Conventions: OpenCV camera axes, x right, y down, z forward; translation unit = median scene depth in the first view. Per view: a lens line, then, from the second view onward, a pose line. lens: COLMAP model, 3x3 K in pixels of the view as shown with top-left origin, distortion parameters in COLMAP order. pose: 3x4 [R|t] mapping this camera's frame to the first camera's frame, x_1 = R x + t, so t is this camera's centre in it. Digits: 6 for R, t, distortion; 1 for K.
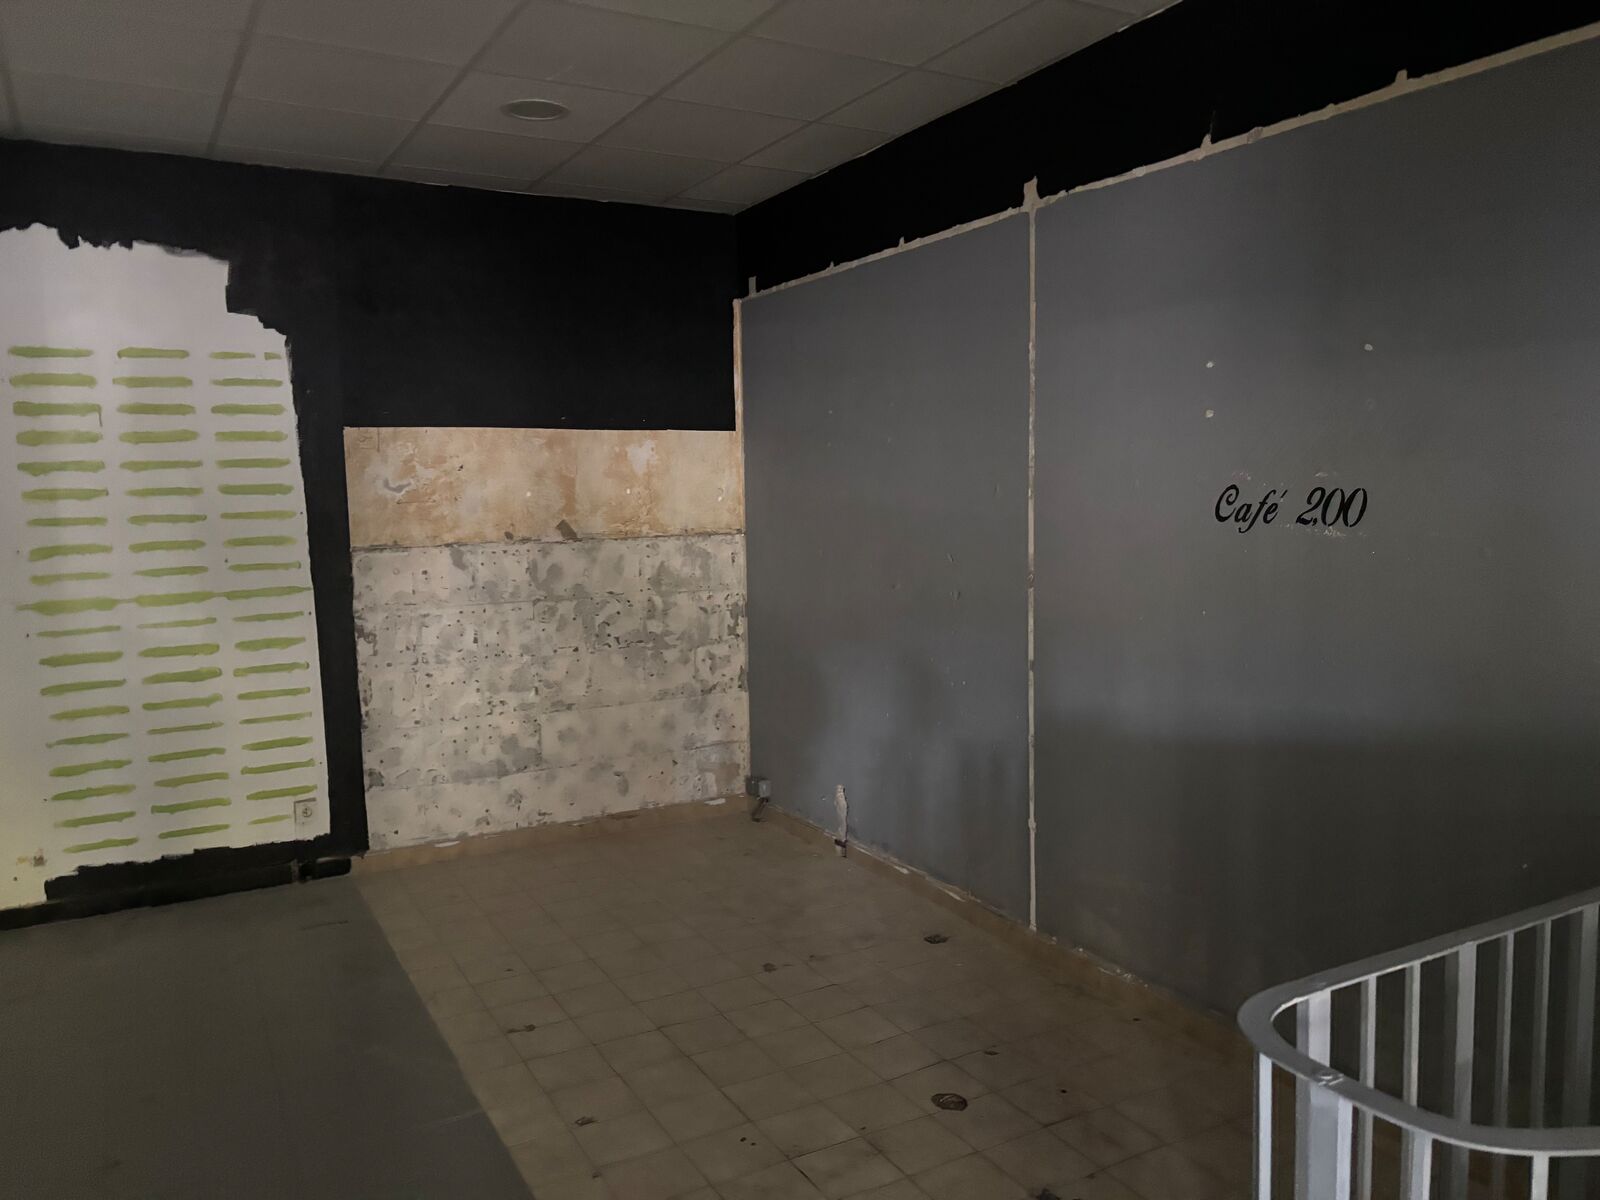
lens RADIAL K [[1204.1, 0, 796.1], [0, 1204.1, 609.7], [0, 0, 1]] dist [0.052043, -0.062918]
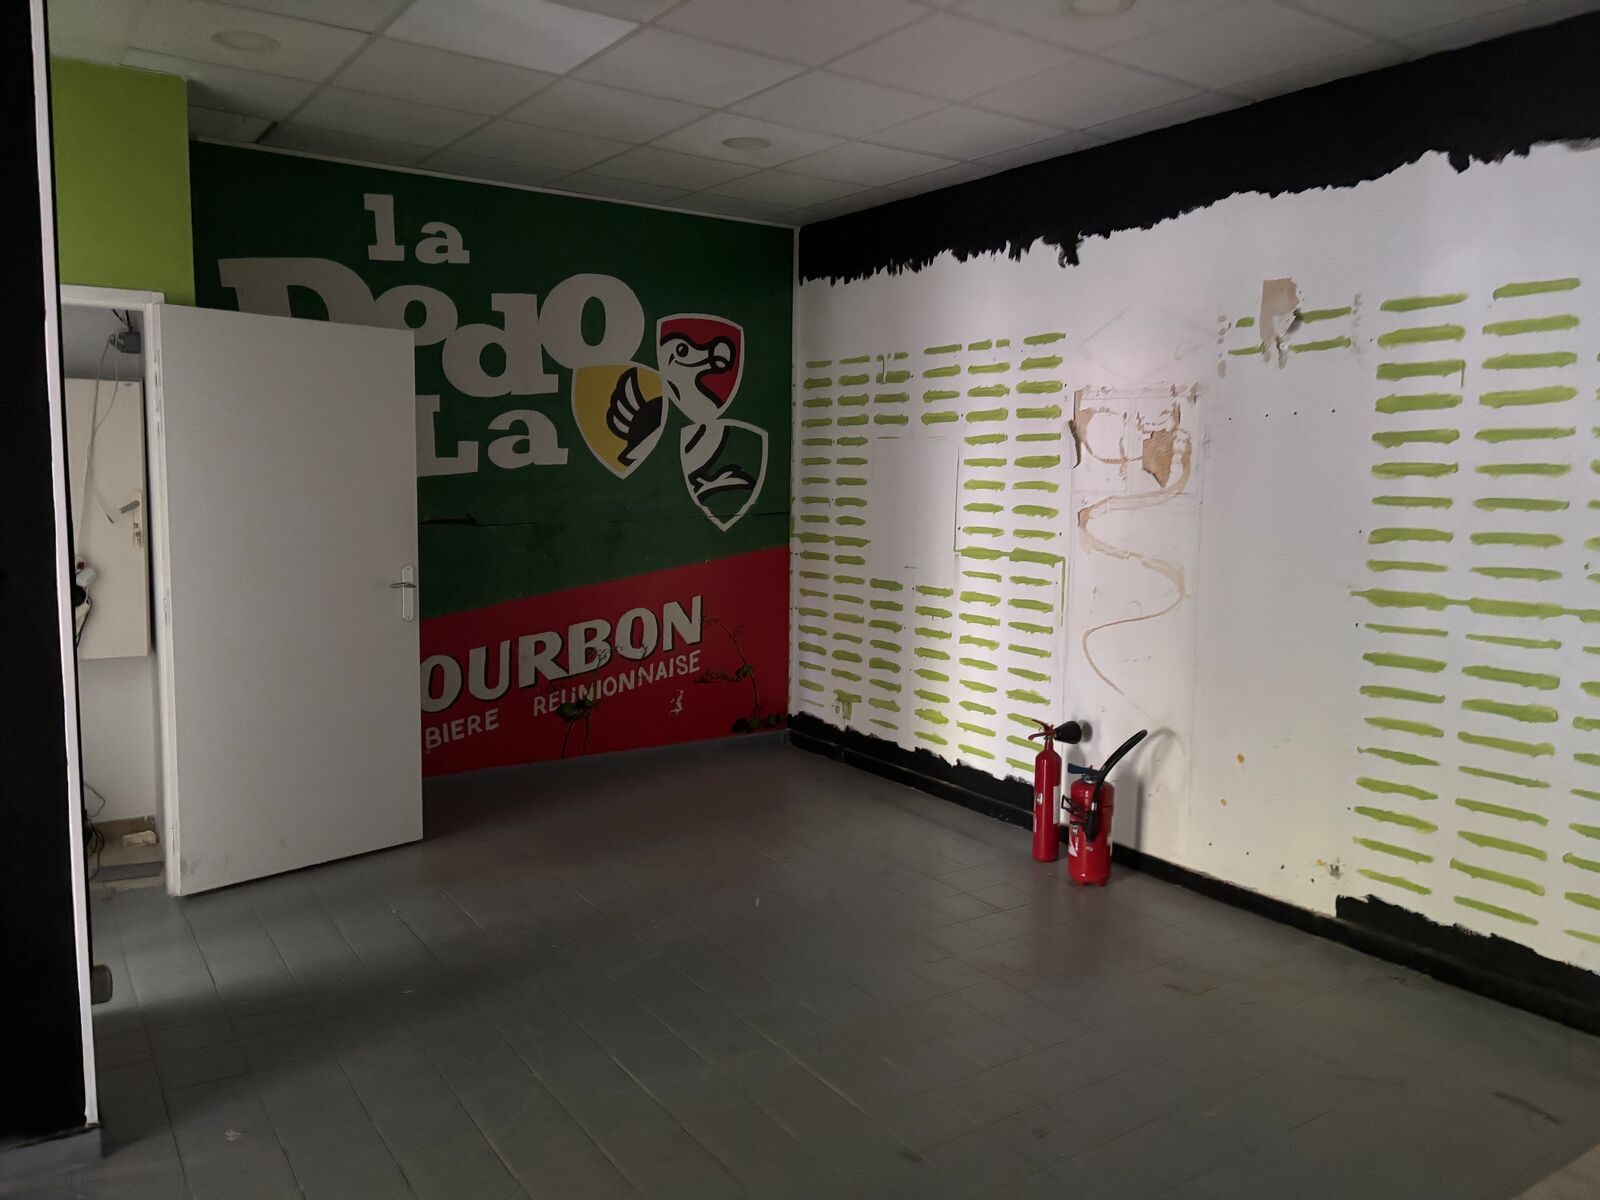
lens RADIAL K [[1204.1, 0, 795.8], [0, 1204.1, 605.0], [0, 0, 1]] dist [0.052043, -0.062918]
pose [[0.083229, 0.129254, -0.988113, 0.214009], [-0.124156, 0.985172, 0.118411, -0.046677], [0.988766, 0.112824, 0.098042, 0.483985]]
